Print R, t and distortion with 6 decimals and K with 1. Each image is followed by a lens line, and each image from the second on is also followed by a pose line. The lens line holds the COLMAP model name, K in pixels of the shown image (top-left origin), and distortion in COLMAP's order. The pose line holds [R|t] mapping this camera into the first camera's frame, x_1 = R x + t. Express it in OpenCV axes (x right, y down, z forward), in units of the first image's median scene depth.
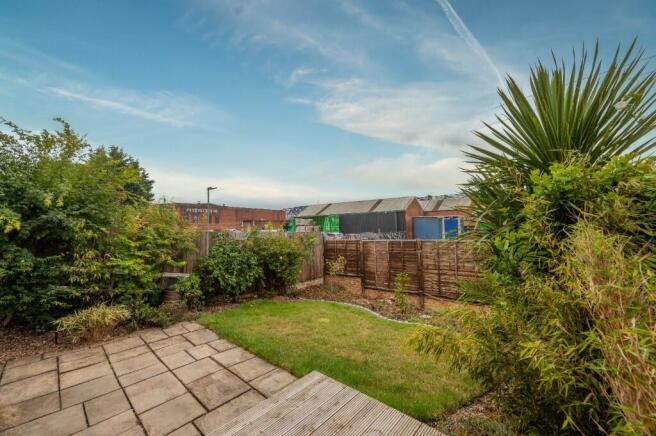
lens RADIAL K [[264.3, 0, 327.7], [0, 264.3, 217.4], [0, 0, 1]] dist [-0.001967, -0.000125]
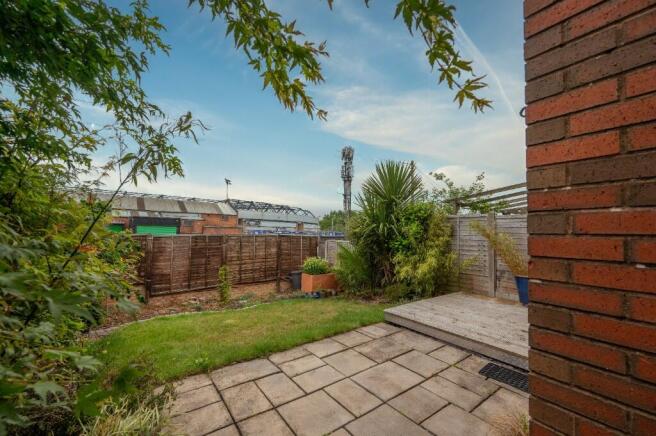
lens RADIAL K [[264.3, 0, 327.7], [0, 264.3, 217.4], [0, 0, 1]] dist [-0.001967, -0.000125]
pose [[0.178424, 0.079069, 0.980772, -1.185583], [-0.056705, 0.995936, -0.069976, 0.129522], [-0.982318, -0.043130, 0.182183, 0.773274]]
